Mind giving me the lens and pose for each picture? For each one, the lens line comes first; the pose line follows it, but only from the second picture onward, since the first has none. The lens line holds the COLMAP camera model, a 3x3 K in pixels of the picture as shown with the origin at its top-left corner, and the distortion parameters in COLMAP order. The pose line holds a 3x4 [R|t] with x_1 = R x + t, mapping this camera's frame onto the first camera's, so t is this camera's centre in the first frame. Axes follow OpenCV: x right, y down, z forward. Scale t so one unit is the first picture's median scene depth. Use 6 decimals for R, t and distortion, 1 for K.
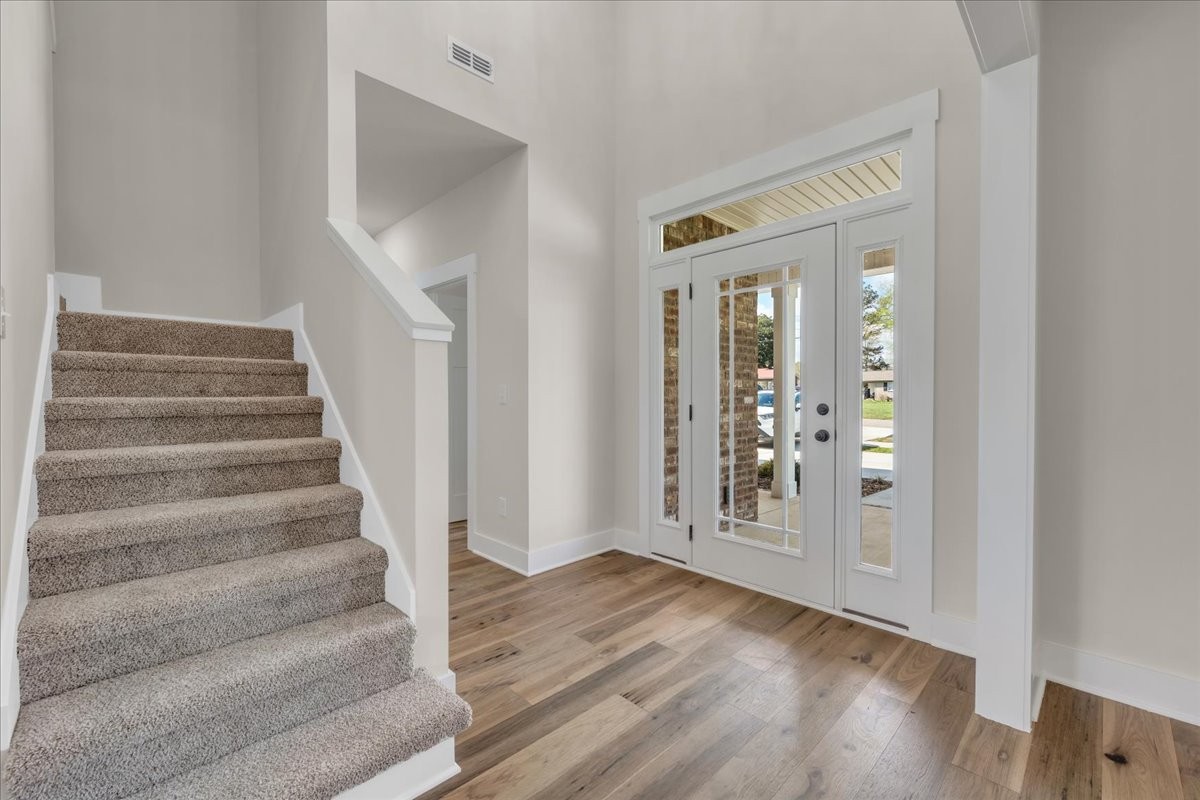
lens RADIAL K [[492.1, 0, 597.2], [0, 492.1, 399.6], [0, 0, 1]] dist [0.006814, -0.000321]
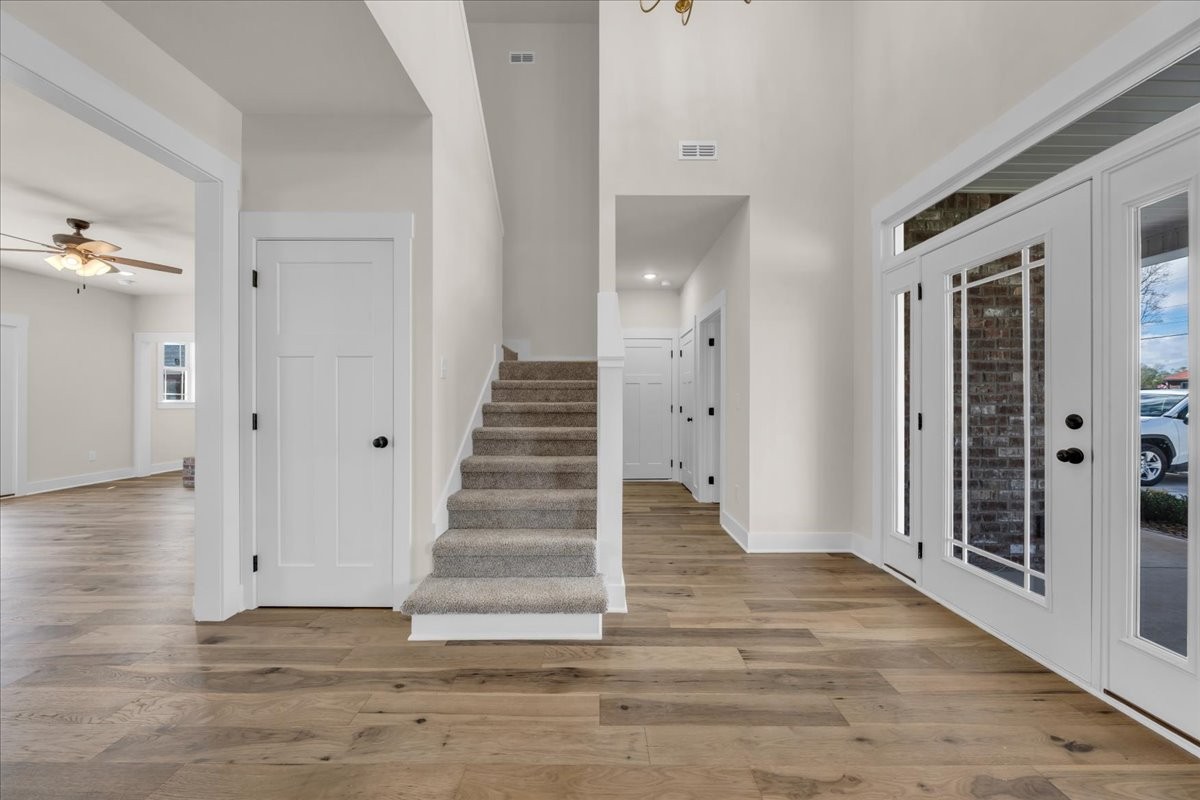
lens RADIAL K [[417.8, 0, 601.0], [0, 417.8, 400.4], [0, 0, 1]] dist [-0.002958, 0.000510]
pose [[0.723049, 0.001173, -0.690795, 0.399357], [-0.008690, 0.999935, -0.007398, -0.002868], [0.690742, 0.011352, 0.723012, 0.013259]]
